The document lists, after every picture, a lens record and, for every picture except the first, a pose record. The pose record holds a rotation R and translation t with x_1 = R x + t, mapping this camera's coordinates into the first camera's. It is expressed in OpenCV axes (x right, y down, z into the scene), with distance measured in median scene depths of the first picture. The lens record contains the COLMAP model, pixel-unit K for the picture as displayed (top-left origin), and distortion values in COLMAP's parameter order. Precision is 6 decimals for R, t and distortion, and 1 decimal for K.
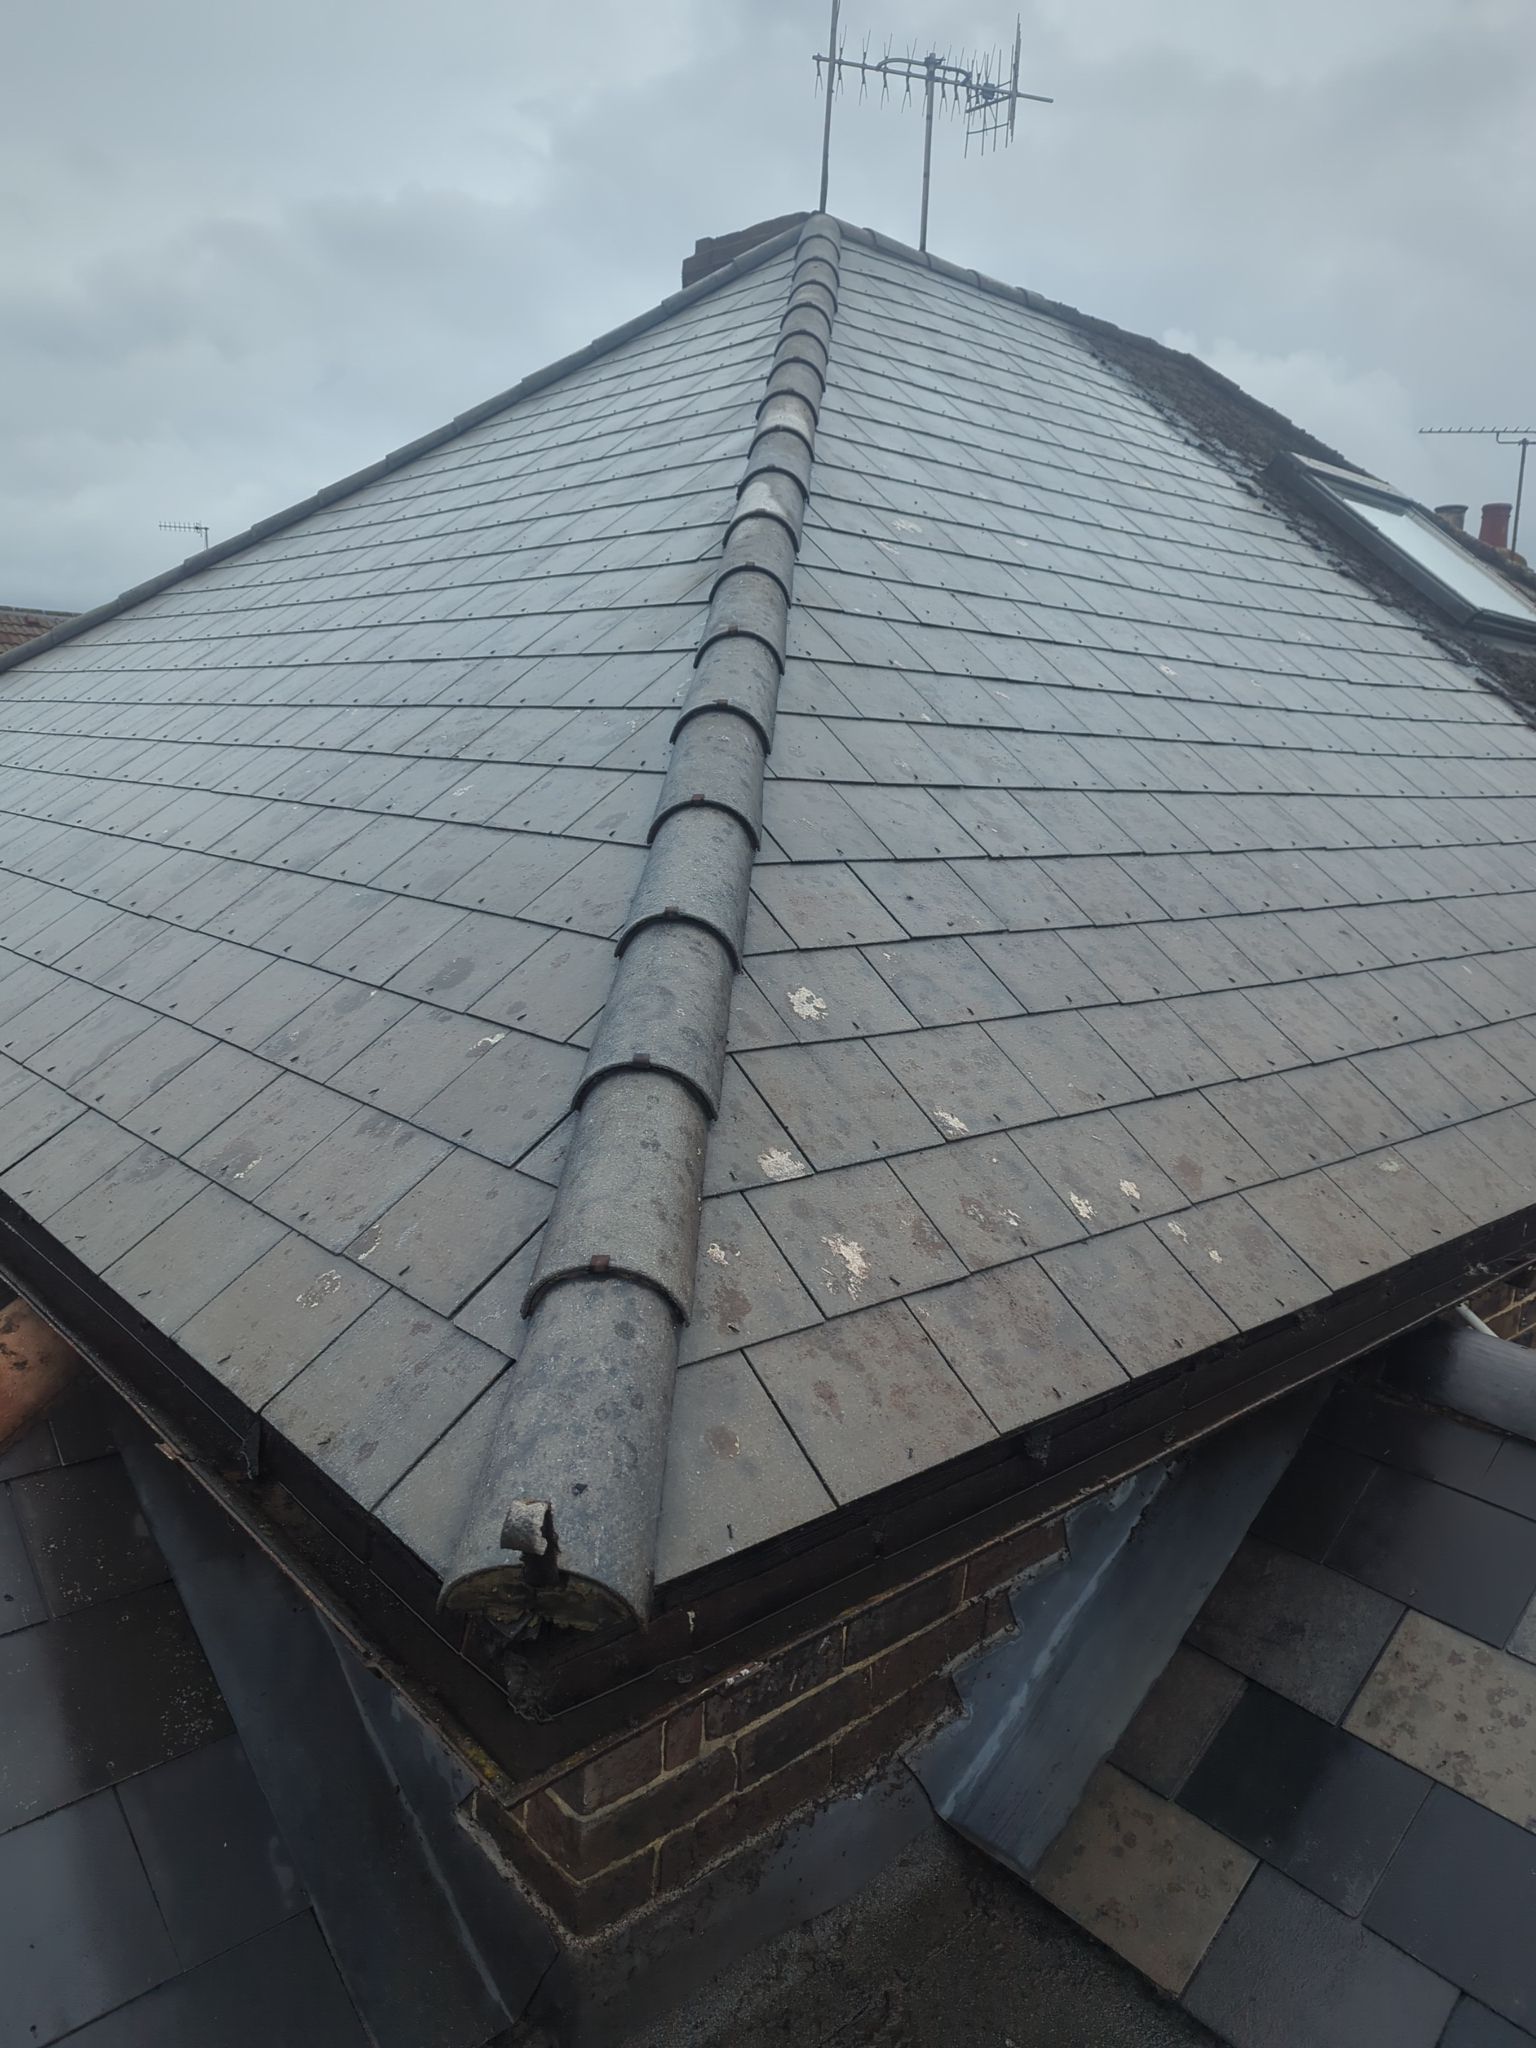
lens RADIAL K [[1451.3, 0, 782.3], [0, 1451.3, 1032.2], [0, 0, 1]] dist [0.068226, -0.059950]
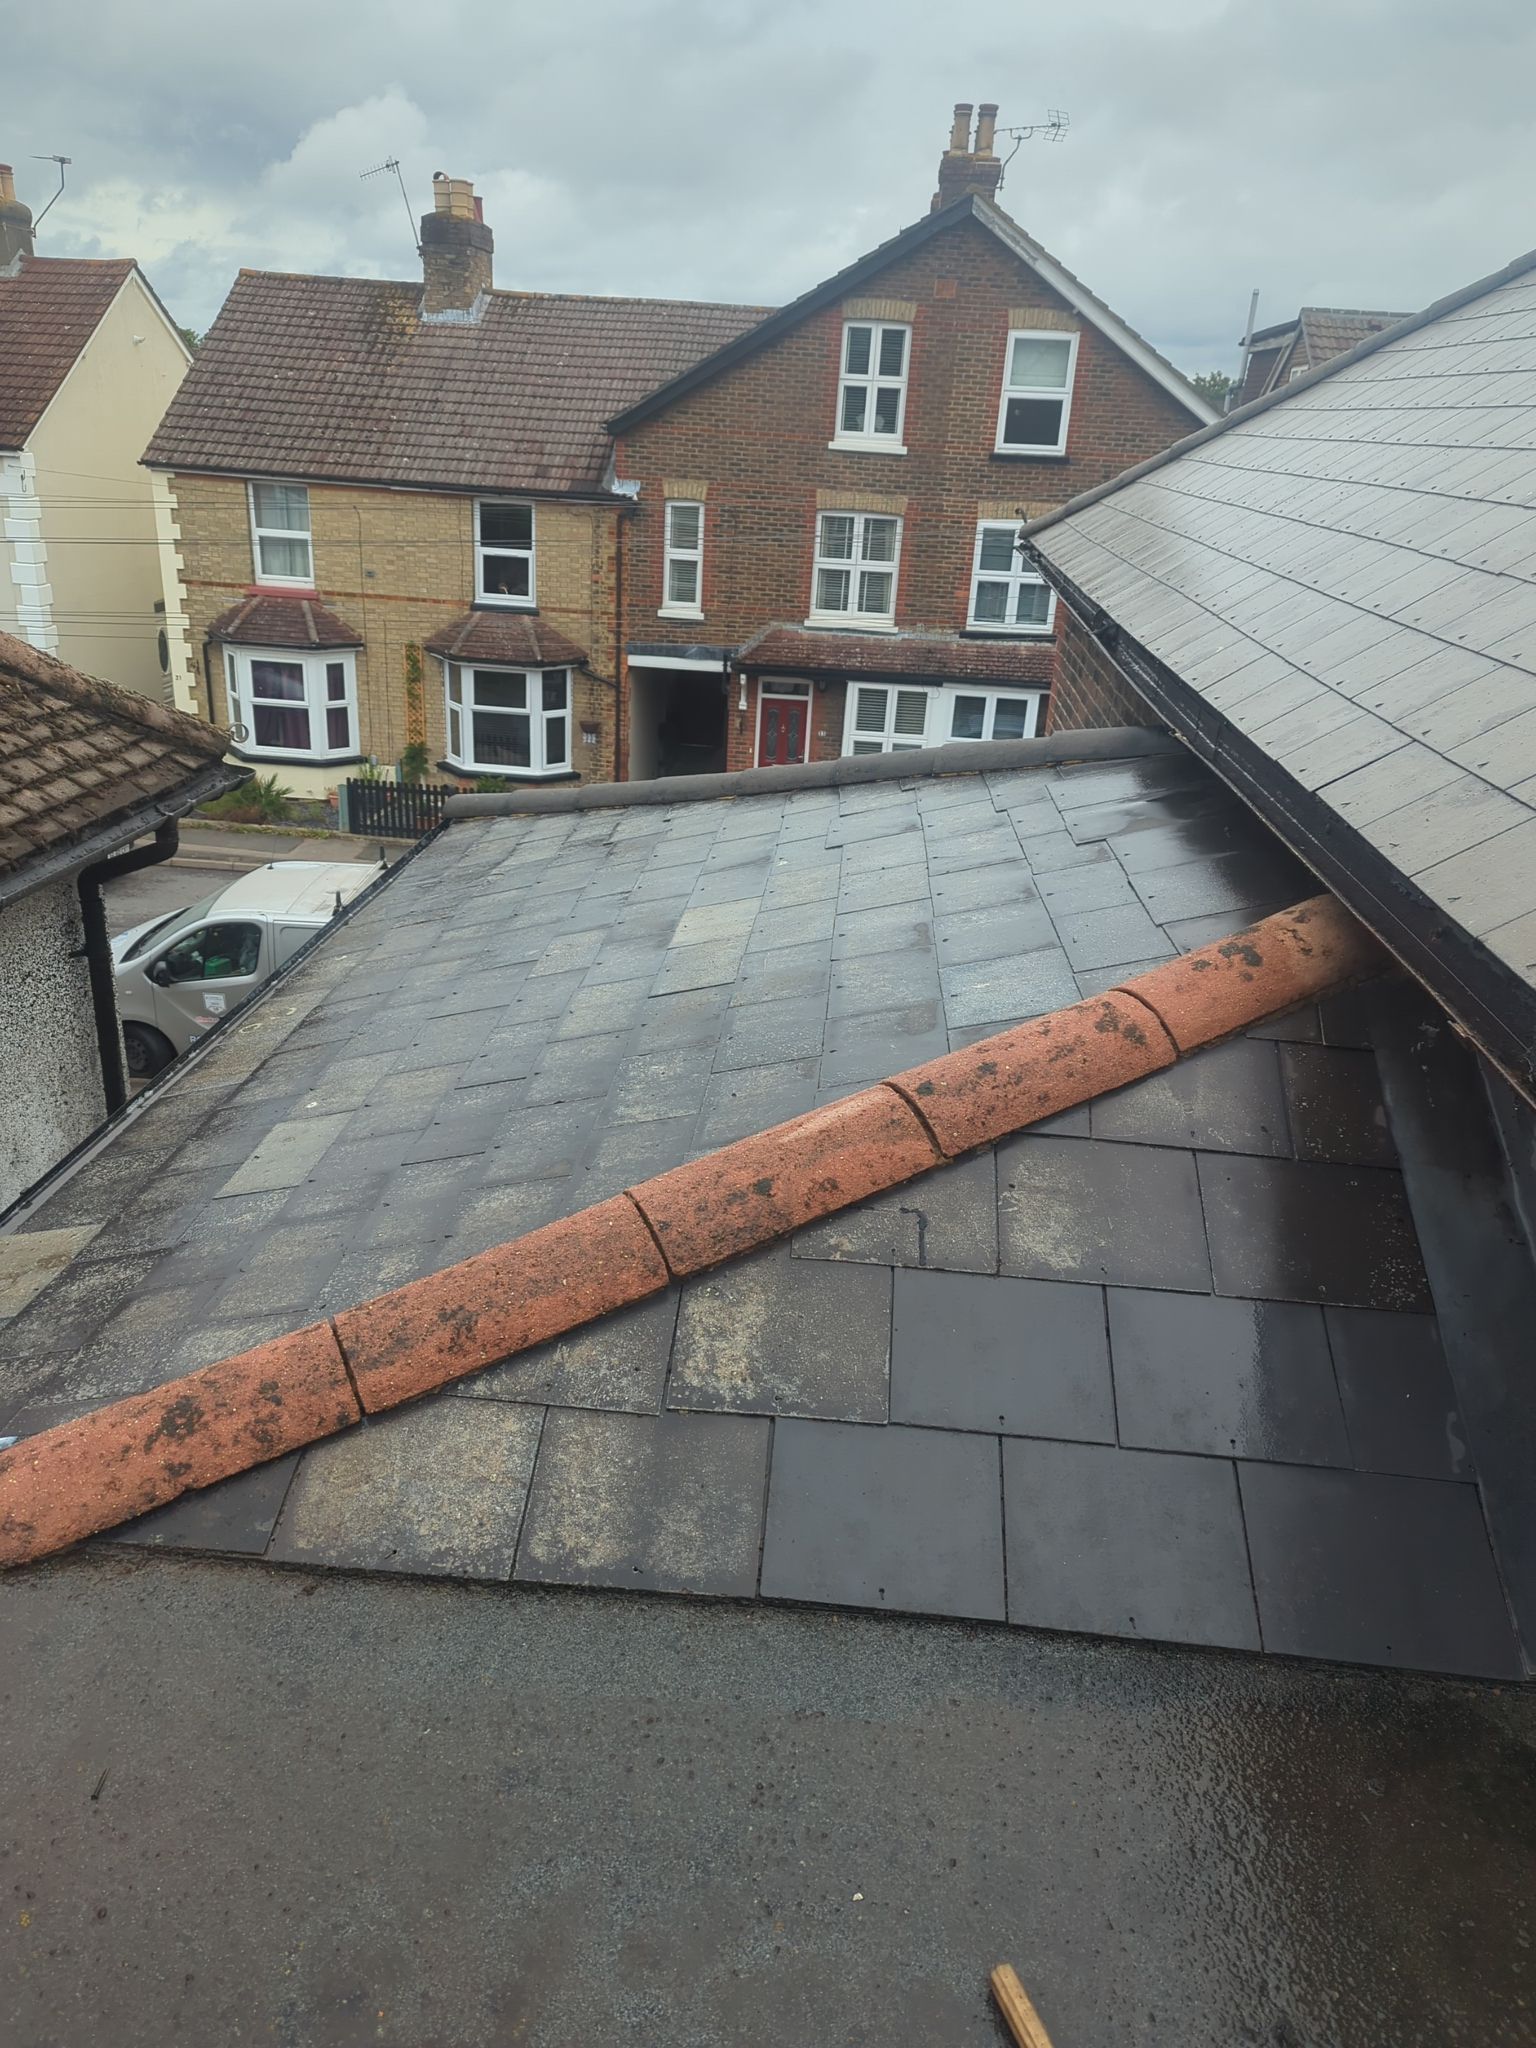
lens RADIAL K [[1451.3, 0, 742.7], [0, 1451.3, 998.2], [0, 0, 1]] dist [0.068226, -0.059950]
pose [[0.681466, 0.269907, -0.680261, -0.038319], [-0.162773, 0.962125, 0.218681, 0.084124], [0.713519, -0.038295, 0.699589, -0.090274]]
